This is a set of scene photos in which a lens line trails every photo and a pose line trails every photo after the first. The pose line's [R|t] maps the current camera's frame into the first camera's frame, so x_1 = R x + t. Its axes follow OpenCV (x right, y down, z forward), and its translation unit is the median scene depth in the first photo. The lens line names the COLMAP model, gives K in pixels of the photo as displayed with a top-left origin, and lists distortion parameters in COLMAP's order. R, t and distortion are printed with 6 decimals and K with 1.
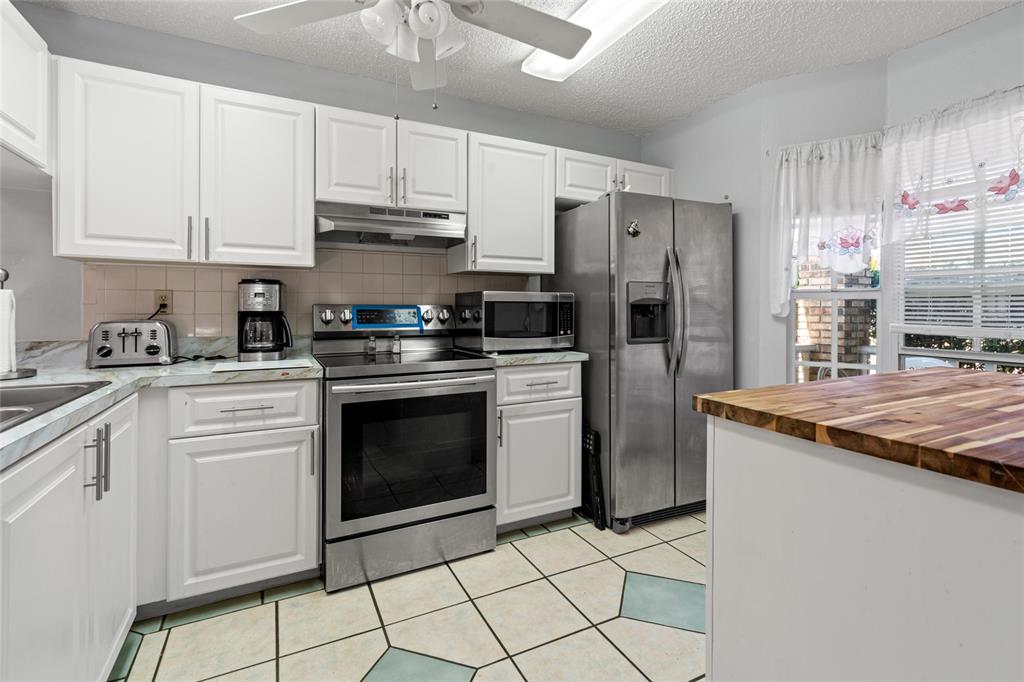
lens RADIAL K [[471.4, 0, 511.0], [0, 471.4, 301.2], [0, 0, 1]] dist [0.001339, 0.000410]
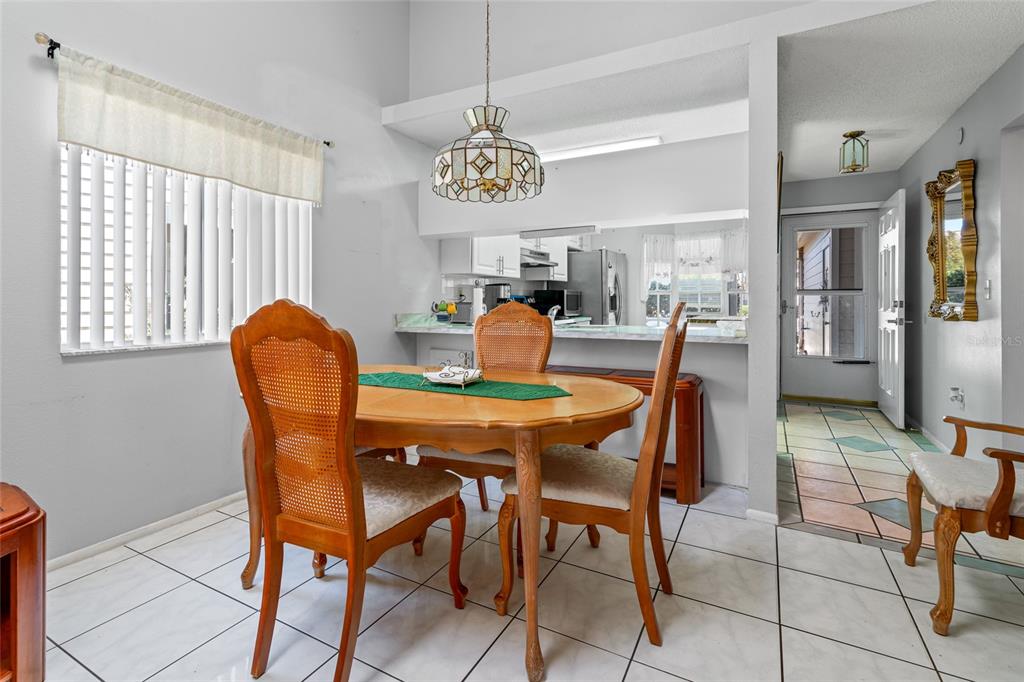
lens RADIAL K [[471.4, 0, 511.0], [0, 471.4, 301.2], [0, 0, 1]] dist [0.001339, 0.000410]
pose [[0.819085, -0.001608, 0.573670, -1.666222], [-0.007662, 0.999876, 0.013741, 0.002817], [-0.573621, -0.015651, 0.818971, -0.762289]]
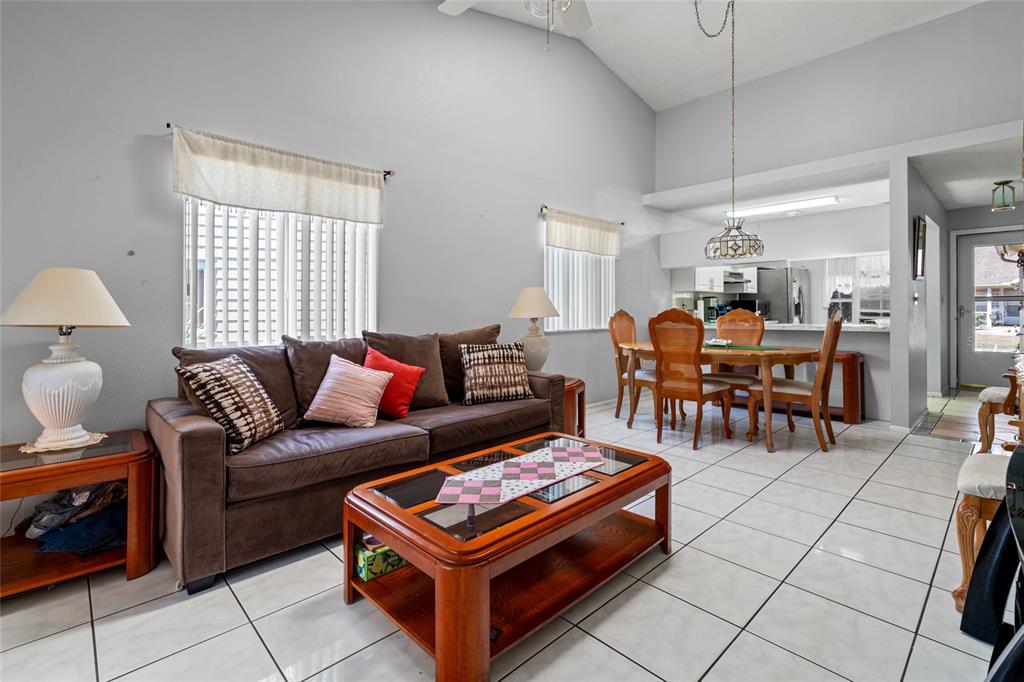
lens RADIAL K [[473.4, 0, 511.5], [0, 473.4, 309.3], [0, 0, 1]] dist [0.004640, 0.000926]
pose [[0.958037, -0.008354, 0.286523, -2.578475], [0.004799, 0.999903, 0.013106, -0.010158], [-0.286605, -0.011181, 0.957984, -1.559691]]
